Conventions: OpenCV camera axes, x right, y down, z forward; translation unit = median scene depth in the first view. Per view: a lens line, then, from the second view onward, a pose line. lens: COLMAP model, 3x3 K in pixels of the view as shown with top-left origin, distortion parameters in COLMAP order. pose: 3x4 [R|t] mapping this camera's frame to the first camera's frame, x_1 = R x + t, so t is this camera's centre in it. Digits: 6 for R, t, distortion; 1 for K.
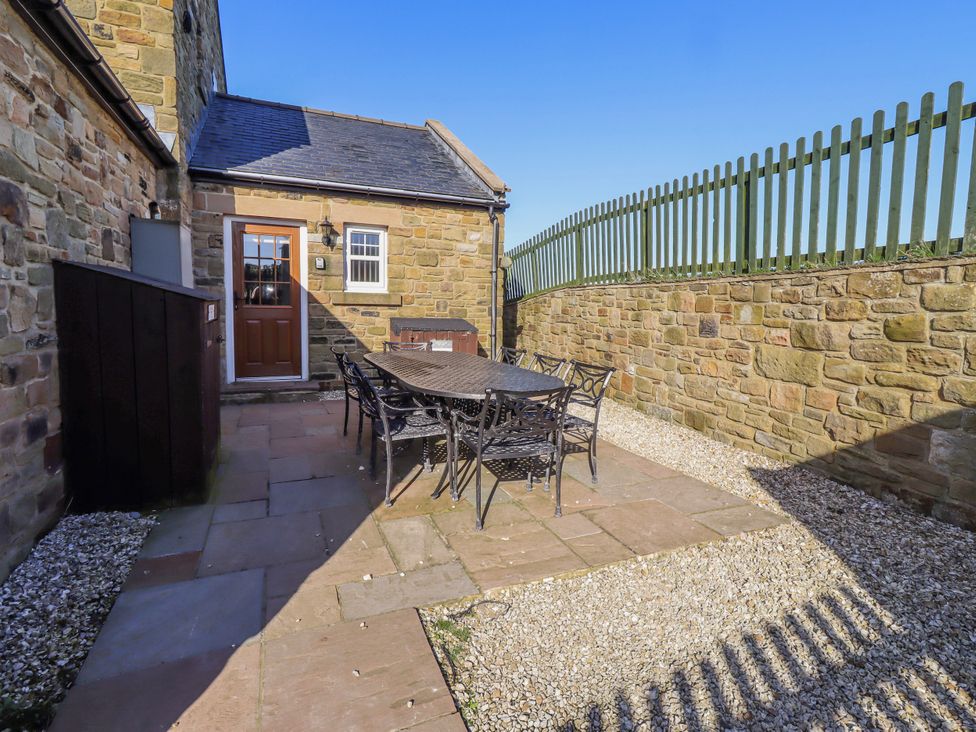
lens RADIAL K [[506.6, 0, 496.0], [0, 506.6, 349.8], [0, 0, 1]] dist [0.003664, -0.000765]
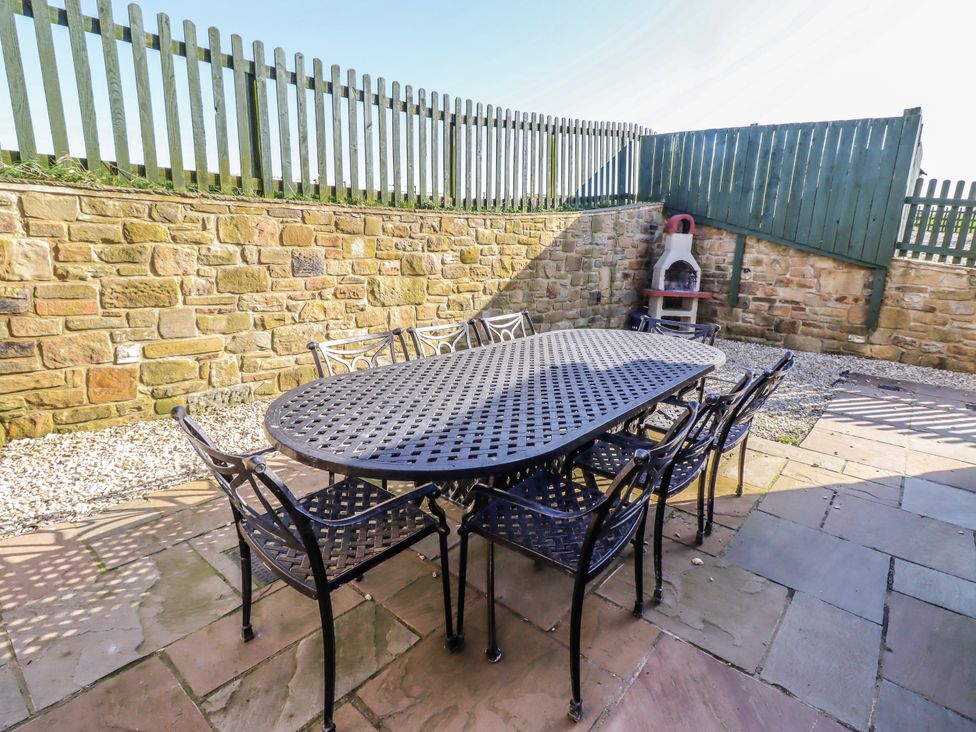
lens RADIAL K [[506.6, 0, 496.0], [0, 506.6, 349.8], [0, 0, 1]] dist [0.003664, -0.000765]
pose [[-0.447740, -0.218213, 0.867129, -0.562221], [0.040763, 0.963775, 0.263582, -0.138185], [-0.893234, 0.153363, -0.422625, 1.312537]]
